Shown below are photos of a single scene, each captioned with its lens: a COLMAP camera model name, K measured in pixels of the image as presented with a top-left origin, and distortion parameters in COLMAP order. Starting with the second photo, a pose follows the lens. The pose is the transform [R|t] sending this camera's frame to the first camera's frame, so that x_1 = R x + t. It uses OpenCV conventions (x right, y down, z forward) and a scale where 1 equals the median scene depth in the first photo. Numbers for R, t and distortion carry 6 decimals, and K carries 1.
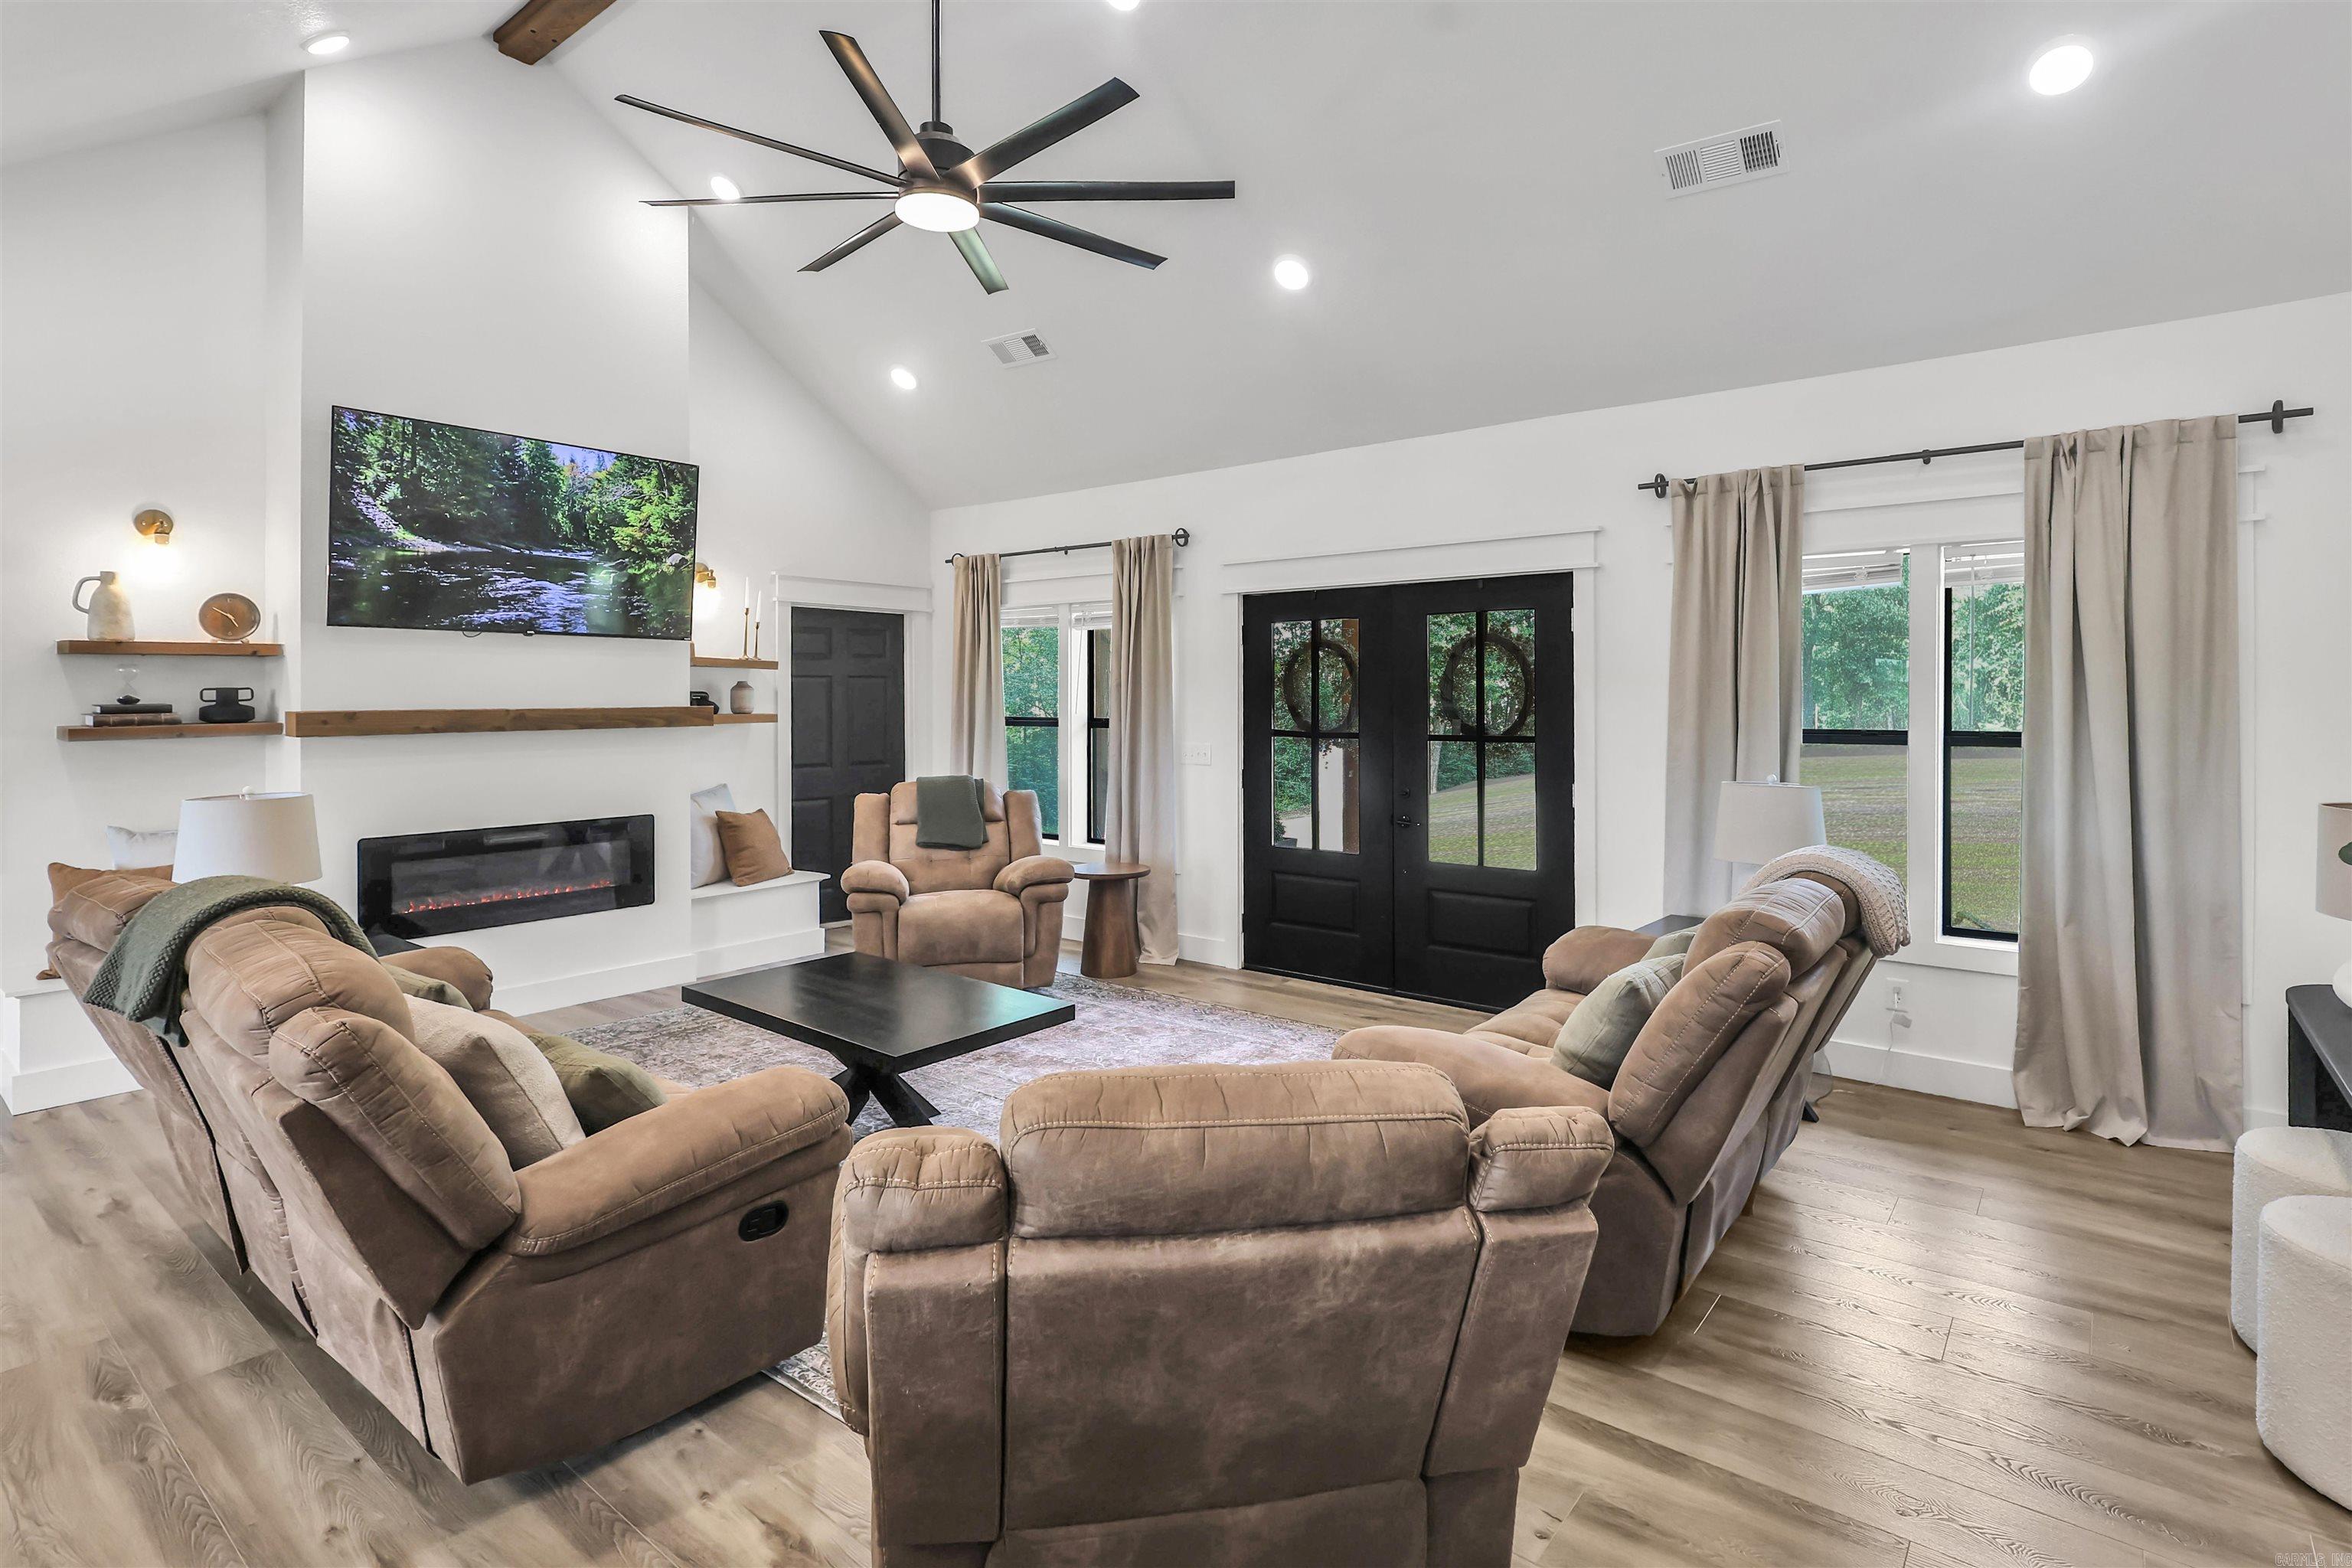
lens RADIAL K [[1127.2, 0, 1201.4], [0, 1127.2, 687.1], [0, 0, 1]] dist [-0.011335, 0.003383]
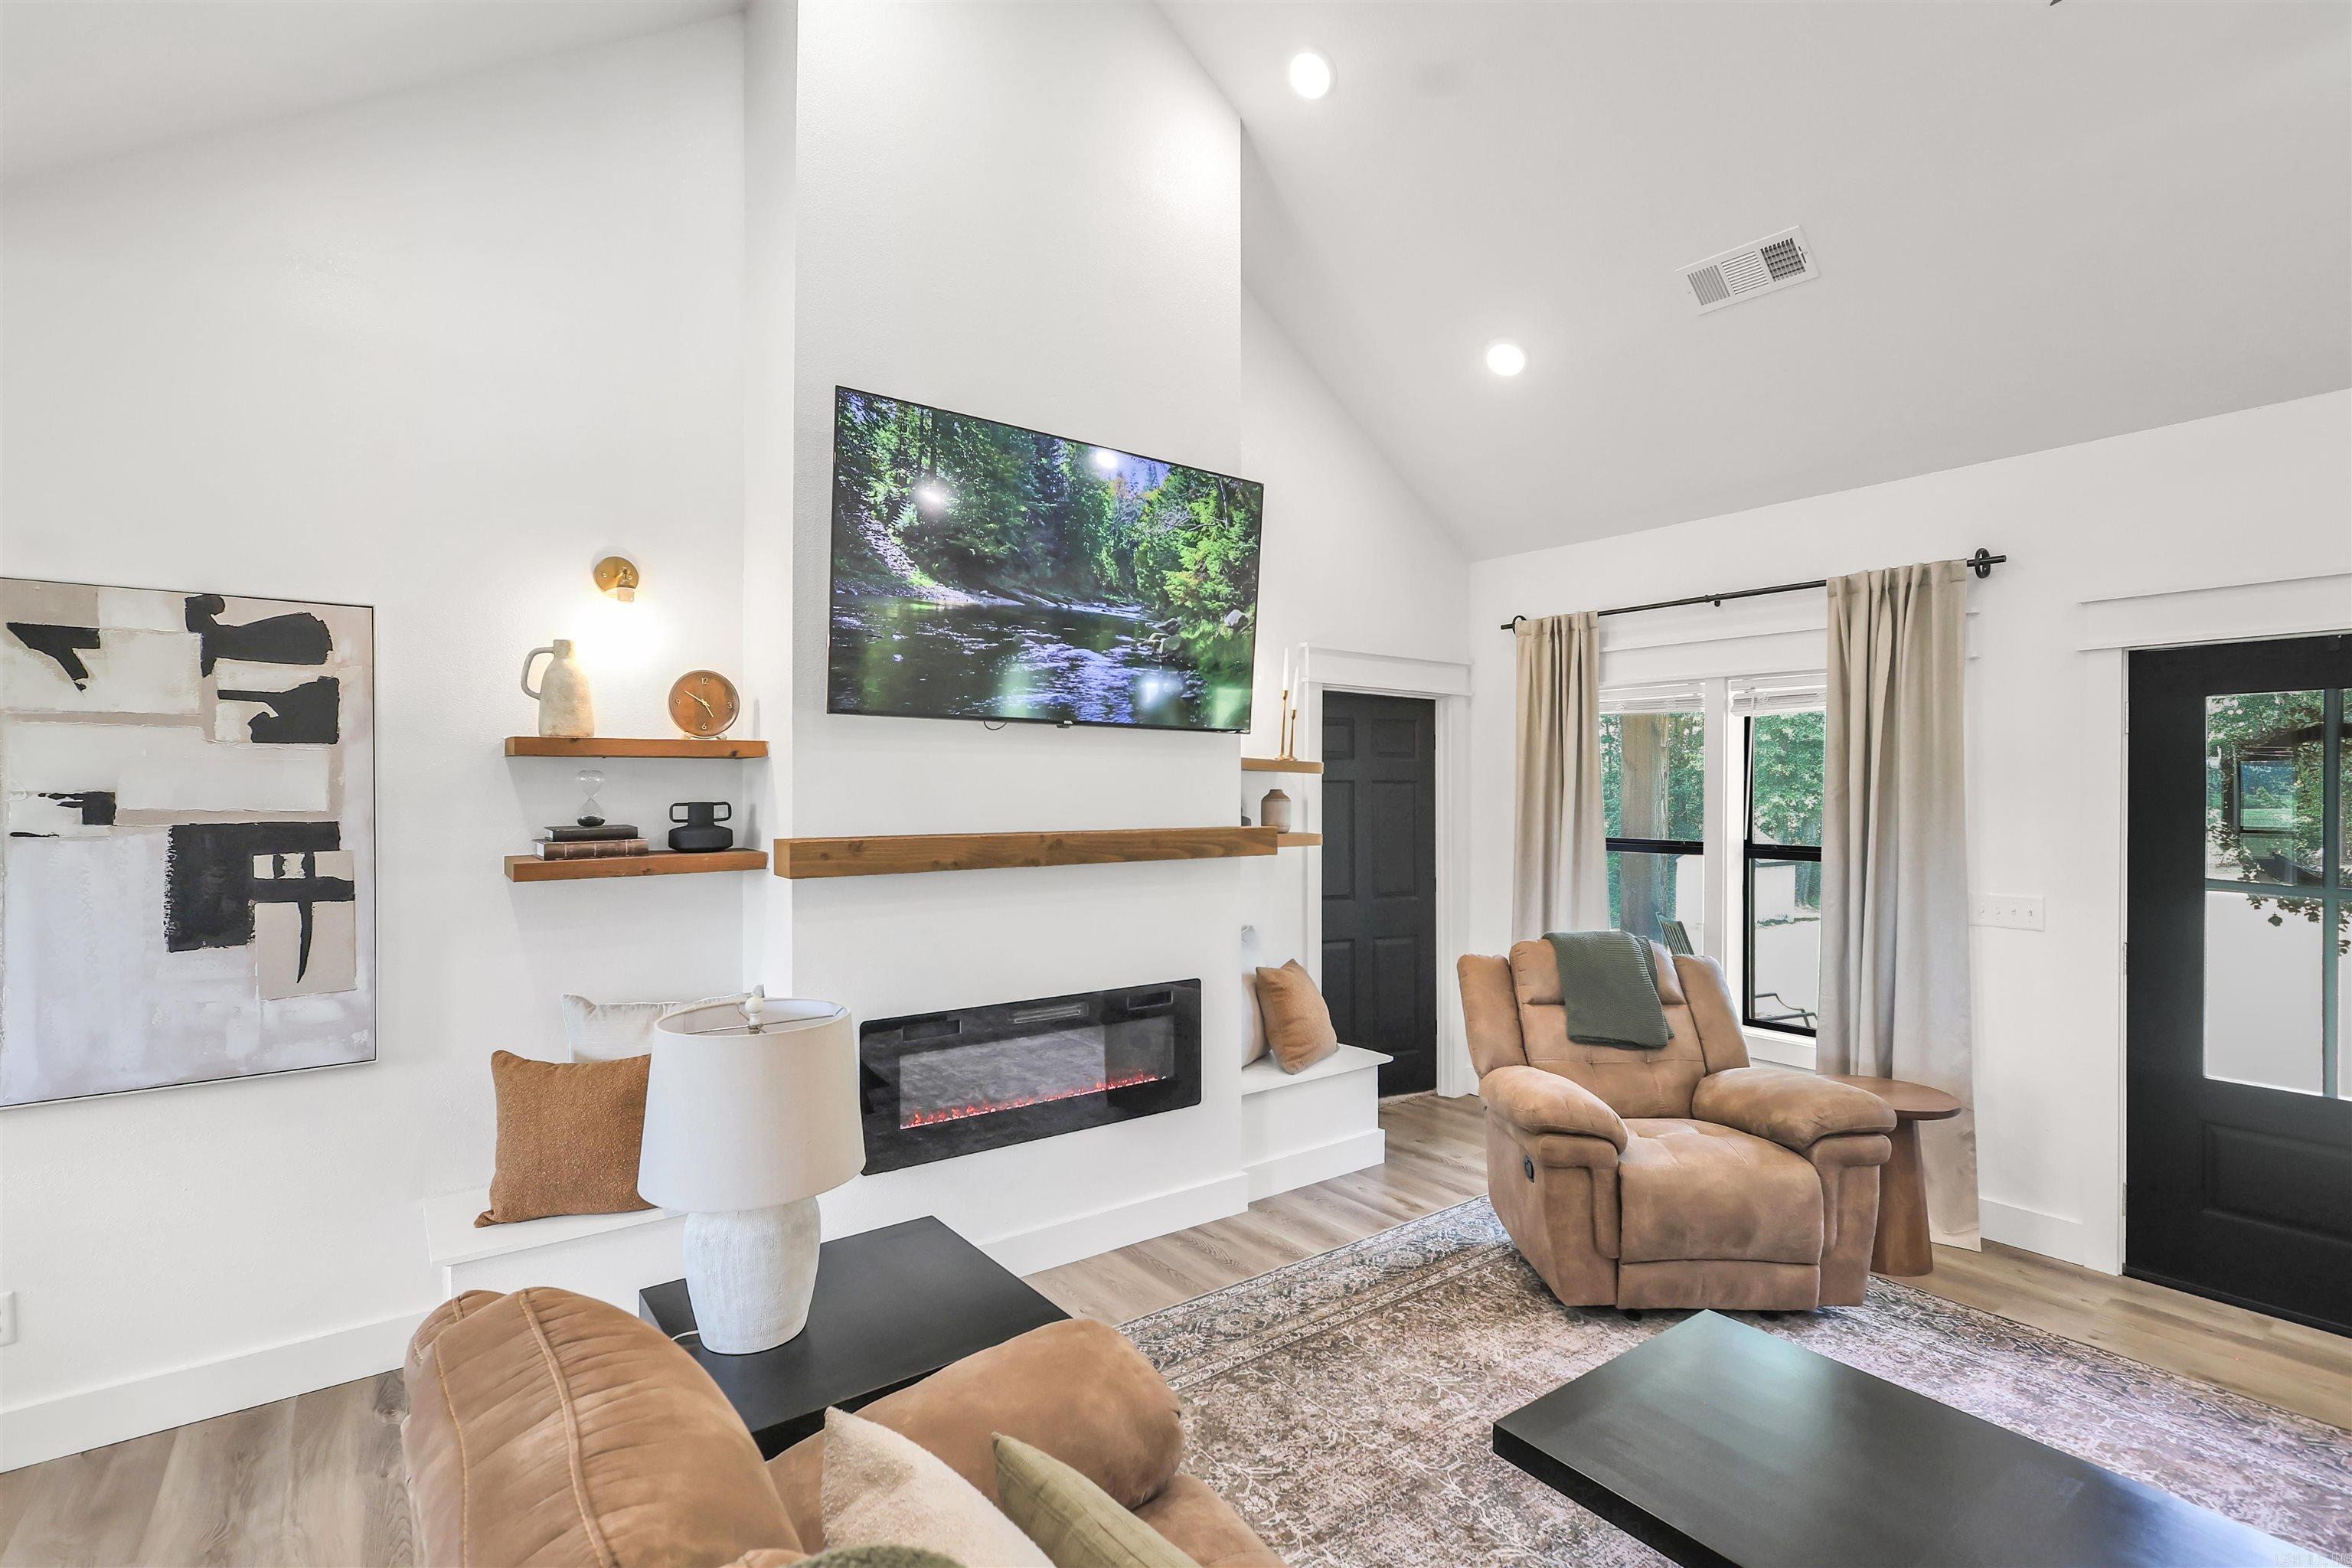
lens RADIAL K [[1075.4, 0, 1174.6], [0, 1075.4, 791.7], [0, 0, 1]] dist [0.000081, 0.000001]
pose [[0.962595, 0.005550, -0.270886, -0.346140], [-0.003460, 0.999960, 0.008193, -0.011608], [0.270921, -0.006949, 0.962577, 0.370534]]
